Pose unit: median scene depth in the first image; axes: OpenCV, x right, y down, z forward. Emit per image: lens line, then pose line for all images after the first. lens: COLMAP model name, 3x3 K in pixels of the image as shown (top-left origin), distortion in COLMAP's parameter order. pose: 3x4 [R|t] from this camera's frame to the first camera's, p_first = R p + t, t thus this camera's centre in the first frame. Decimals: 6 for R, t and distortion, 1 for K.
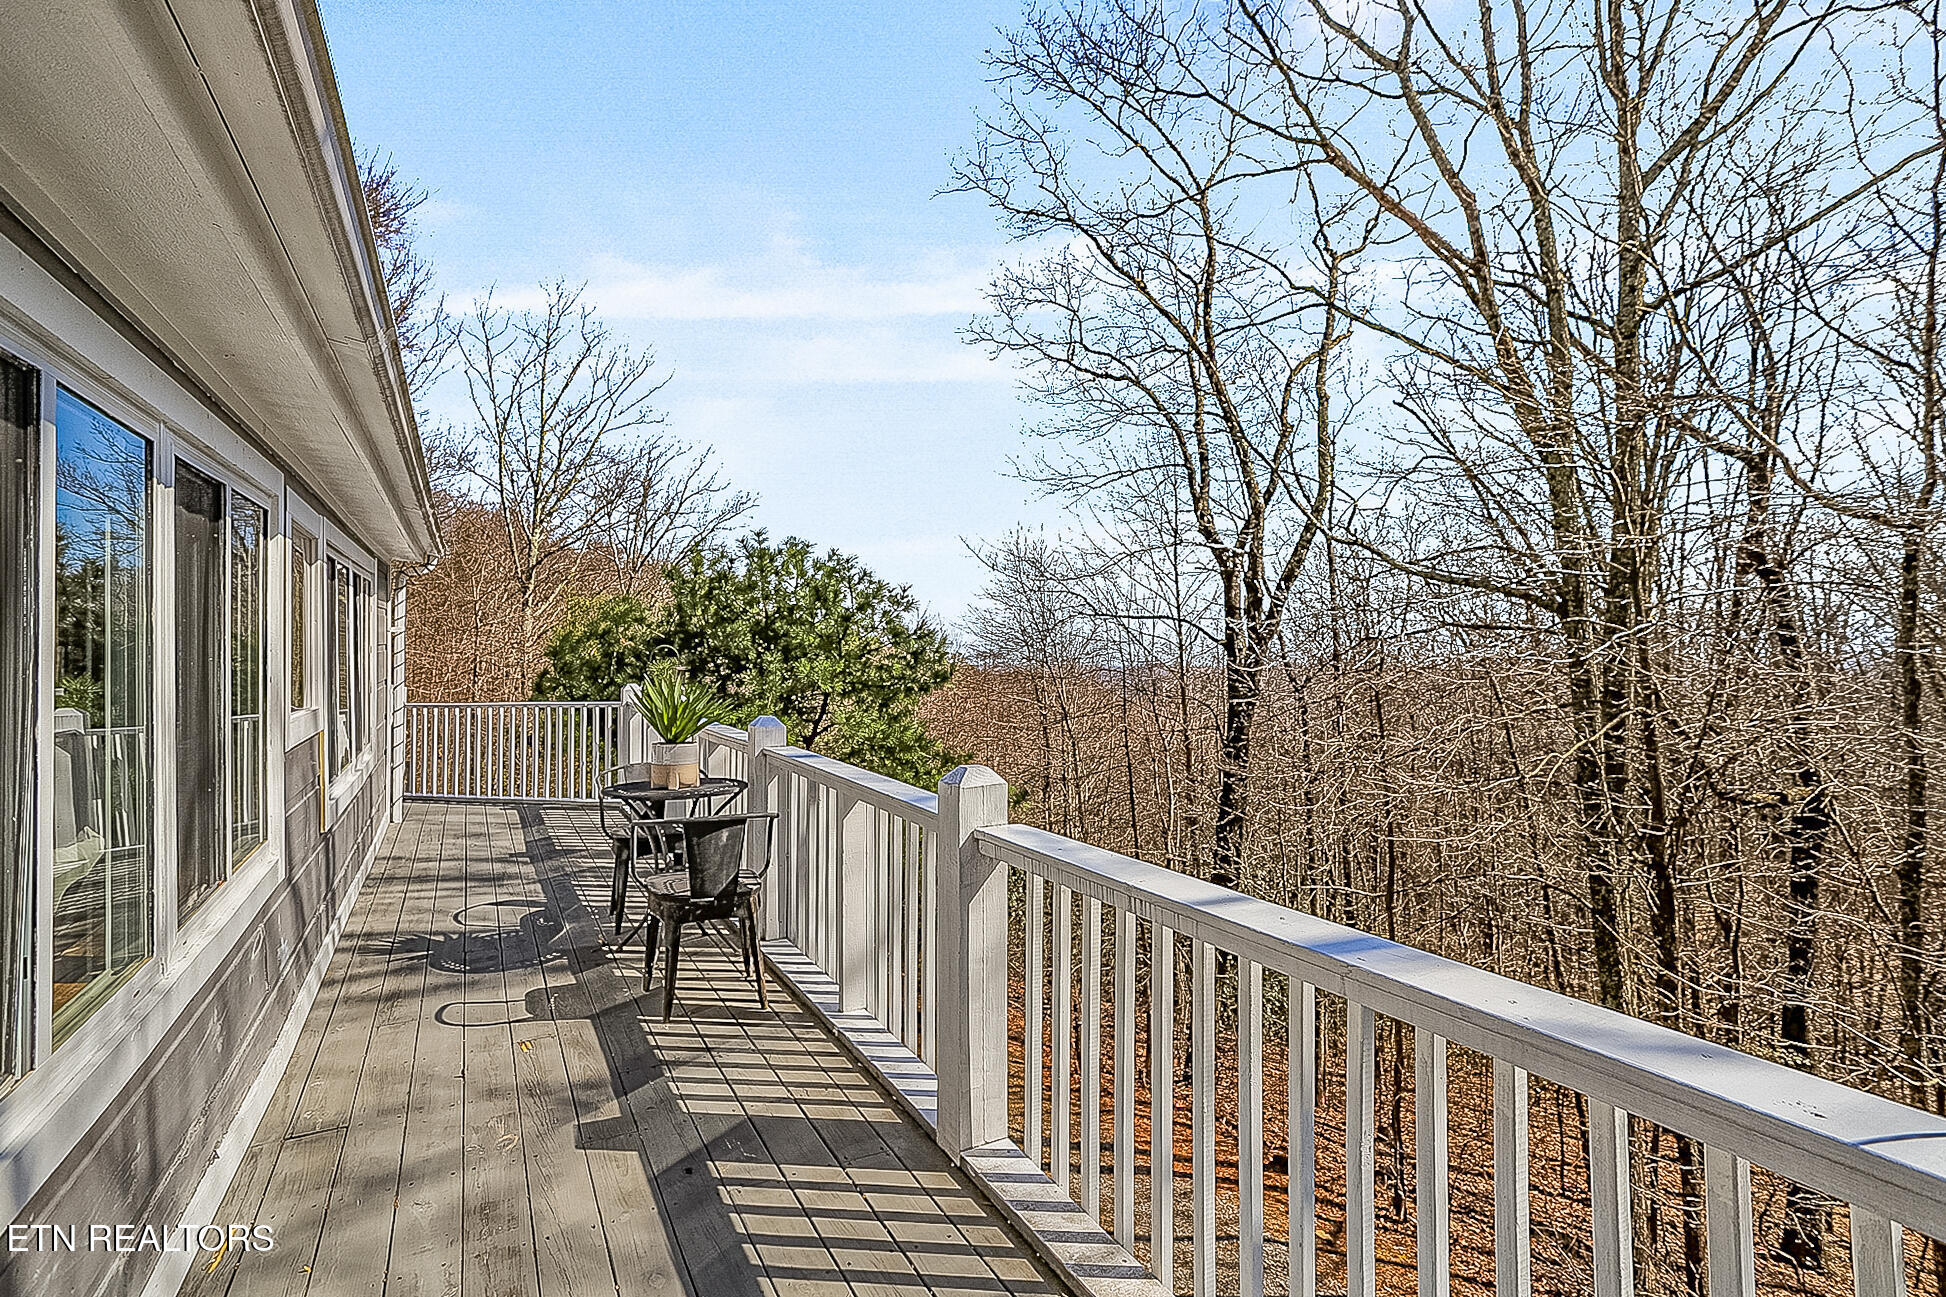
lens RADIAL K [[940.2, 0, 974.1], [0, 940.2, 635.2], [0, 0, 1]] dist [-0.002258, -0.000011]
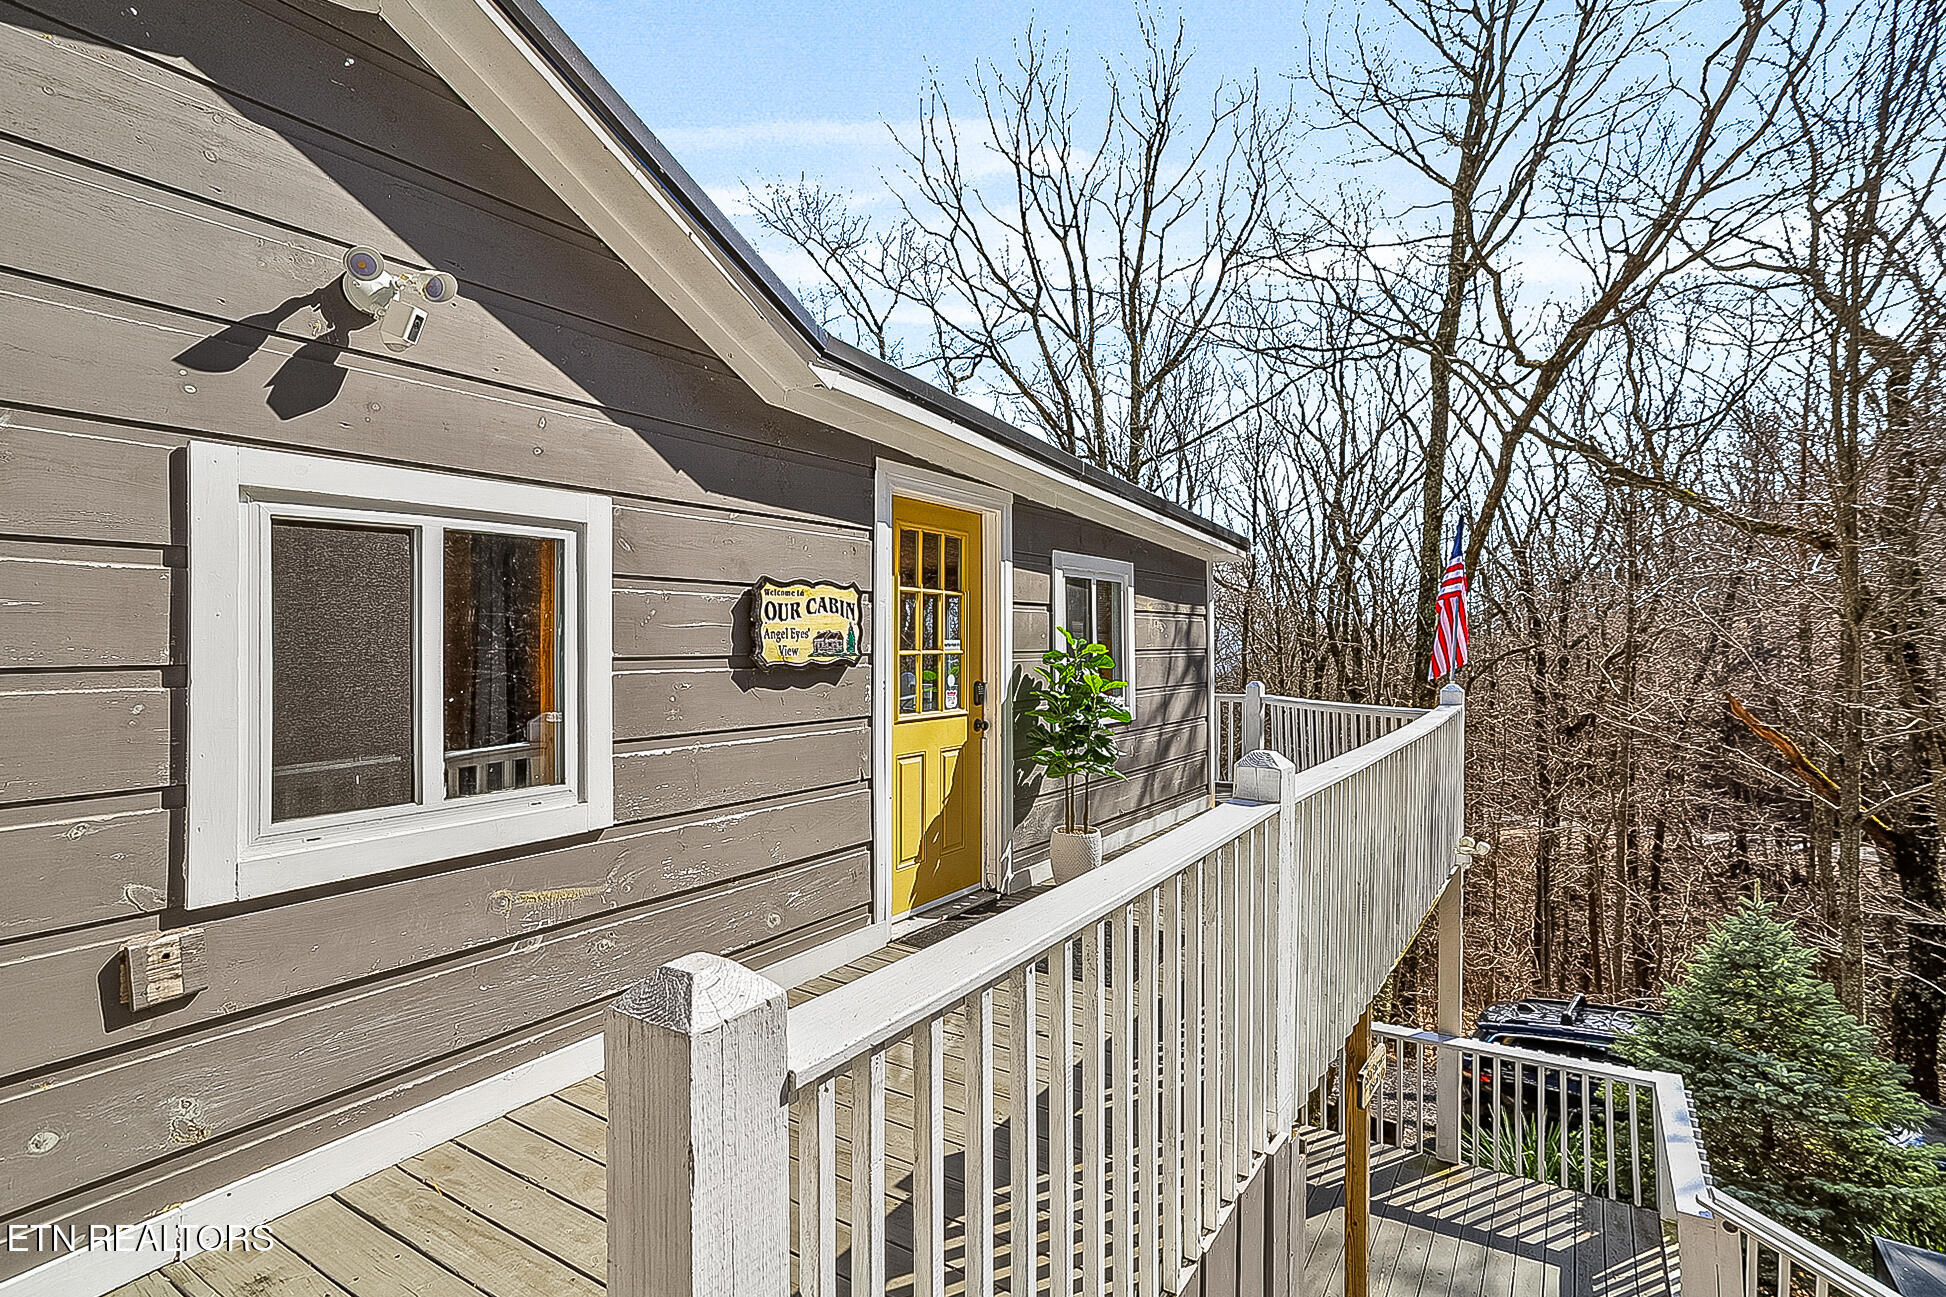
lens RADIAL K [[940.2, 0, 974.5], [0, 940.2, 653.2], [0, 0, 1]] dist [-0.002258, -0.000011]
pose [[0.879578, 0.006720, 0.475708, -0.413082], [-0.010812, 0.999924, 0.005866, 0.003991], [-0.475632, -0.010303, 0.879584, -0.422451]]
